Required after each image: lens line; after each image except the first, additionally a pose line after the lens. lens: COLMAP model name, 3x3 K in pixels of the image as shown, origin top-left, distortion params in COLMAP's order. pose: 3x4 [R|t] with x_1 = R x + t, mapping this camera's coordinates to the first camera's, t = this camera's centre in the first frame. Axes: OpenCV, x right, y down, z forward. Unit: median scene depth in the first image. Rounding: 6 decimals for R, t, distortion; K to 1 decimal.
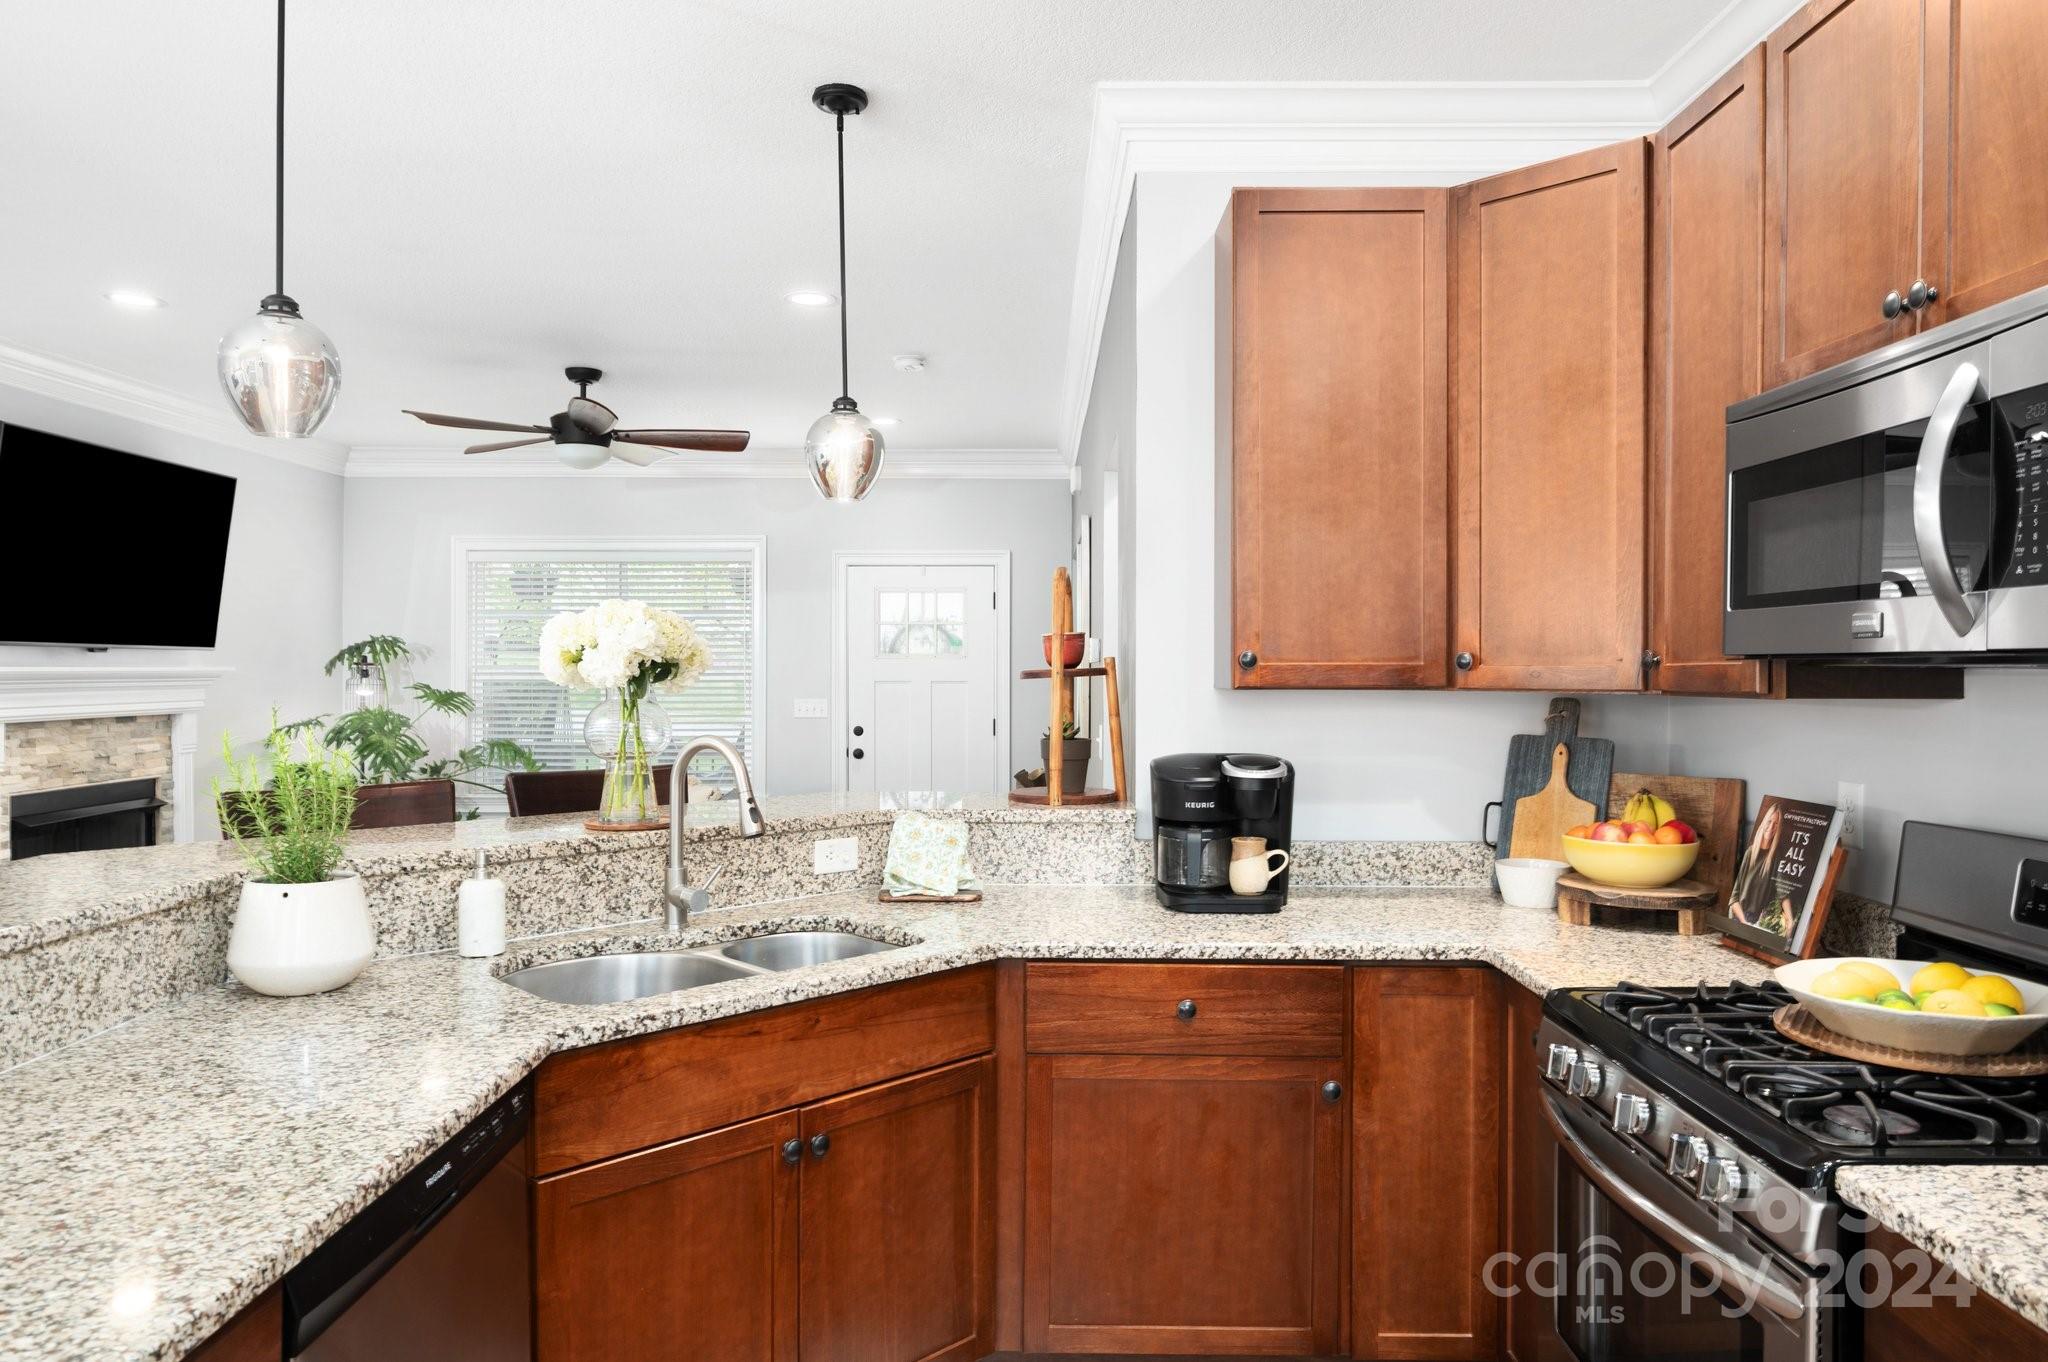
lens RADIAL K [[1317.3, 0, 1012.6], [0, 1317.3, 685.5], [0, 0, 1]] dist [-0.007061, 0.002304]
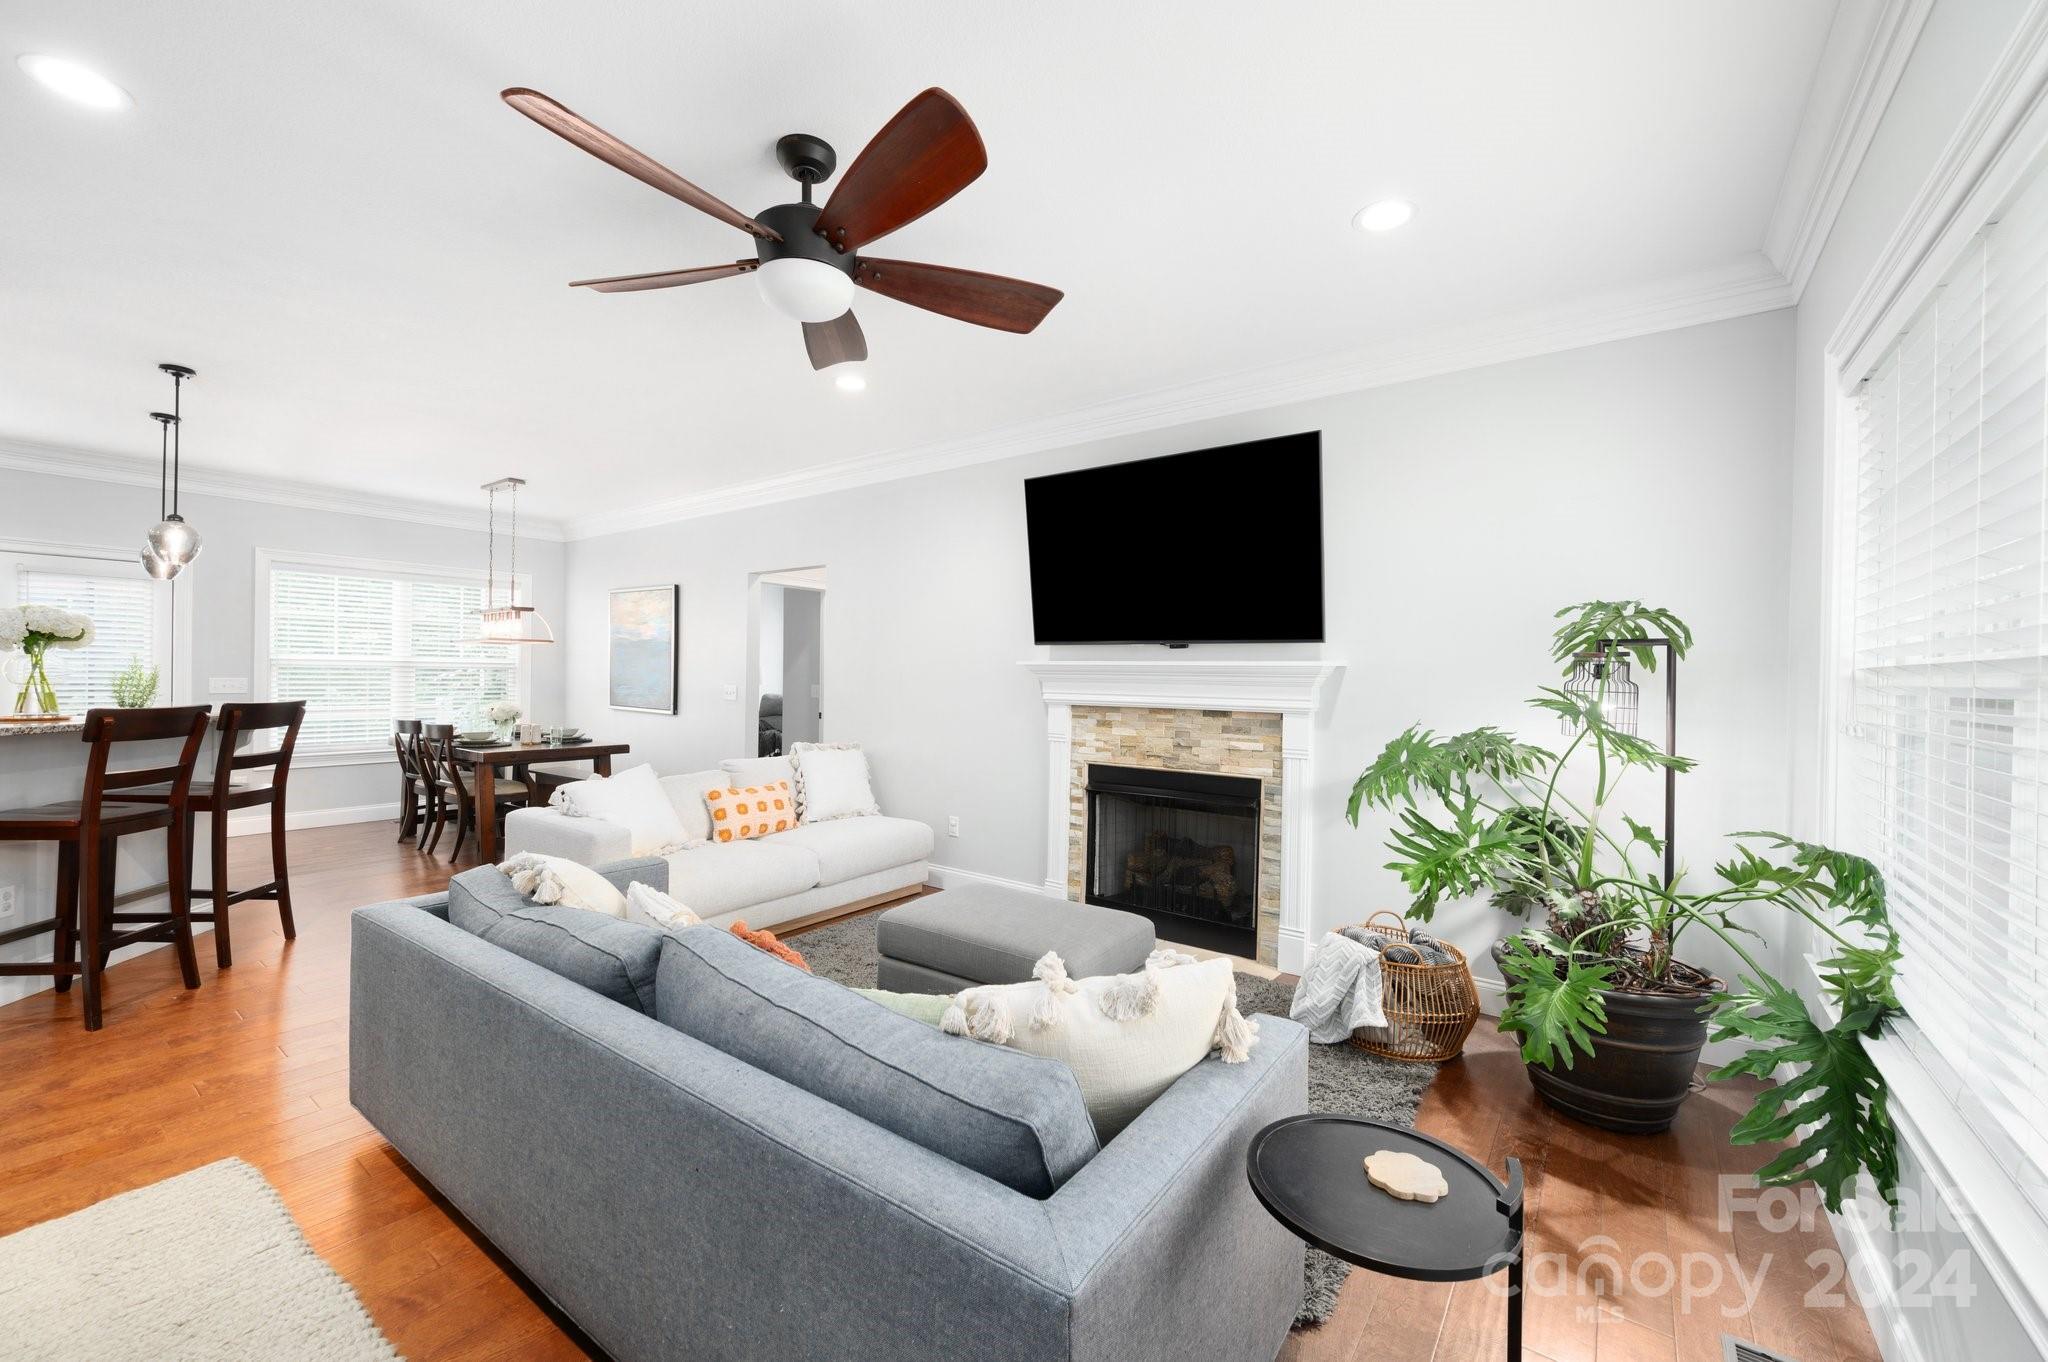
lens RADIAL K [[827.6, 0, 1036.2], [0, 827.6, 675.2], [0, 0, 1]] dist [-0.006530, -0.000371]
pose [[-0.587078, -0.007639, -0.809494, -0.082955], [-0.027325, 0.999573, 0.010385, -0.007711], [0.809069, 0.028216, -0.587036, 1.413712]]
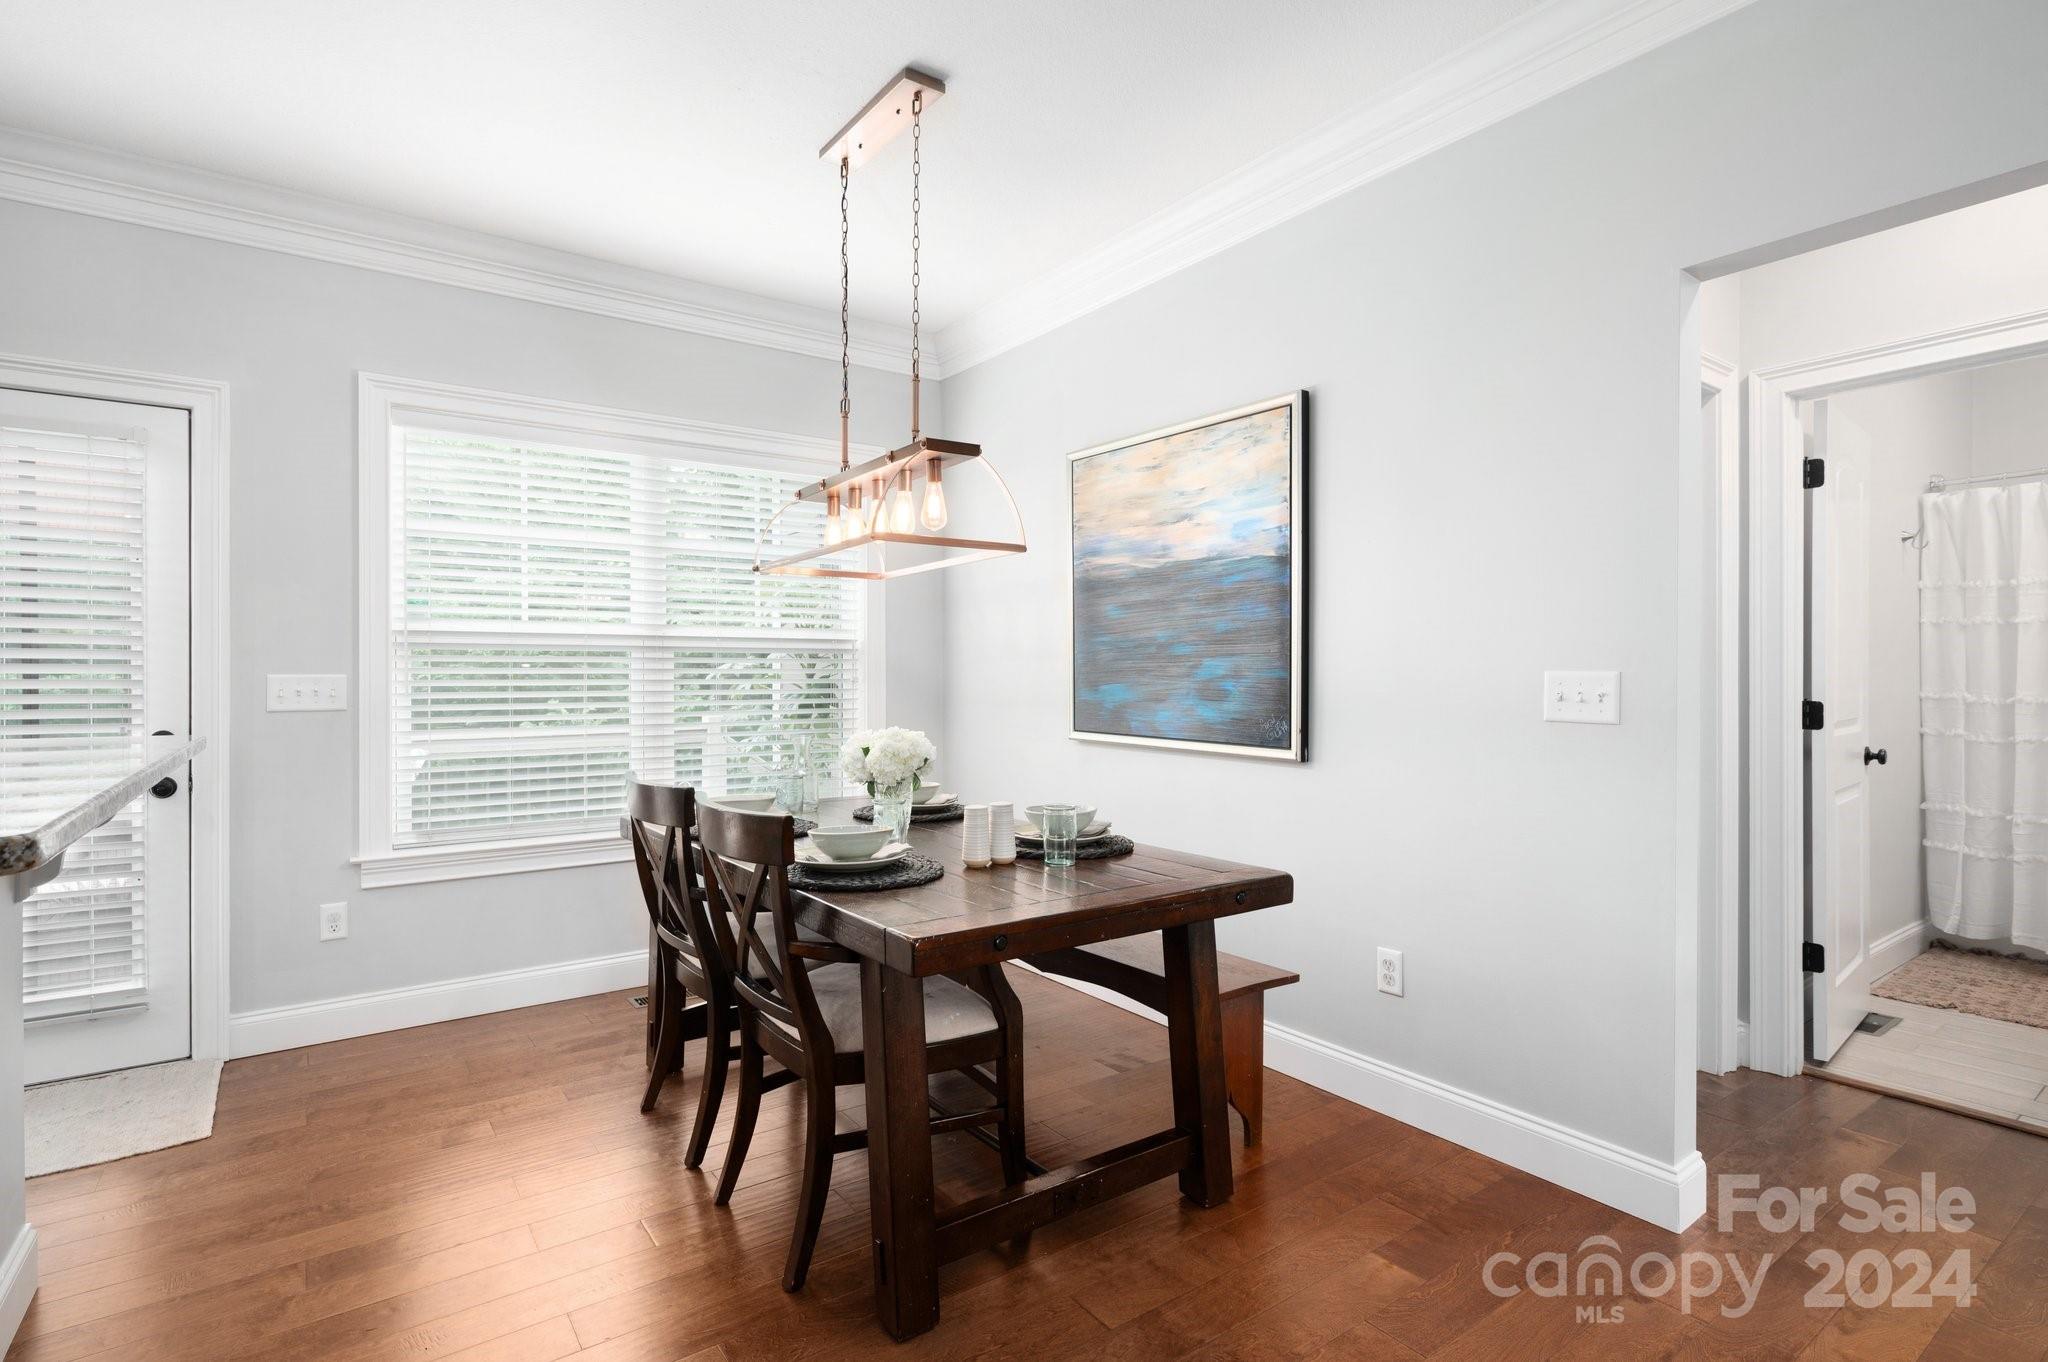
lens RADIAL K [[1002.5, 0, 995.1], [0, 1002.5, 672.0], [0, 0, 1]] dist [-0.004626, 0.004343]
pose [[-0.818686, -0.004512, -0.574223, -0.330177], [-0.008025, 0.999961, 0.003585, 0.030292], [0.574185, 0.007543, -0.818691, 0.598015]]
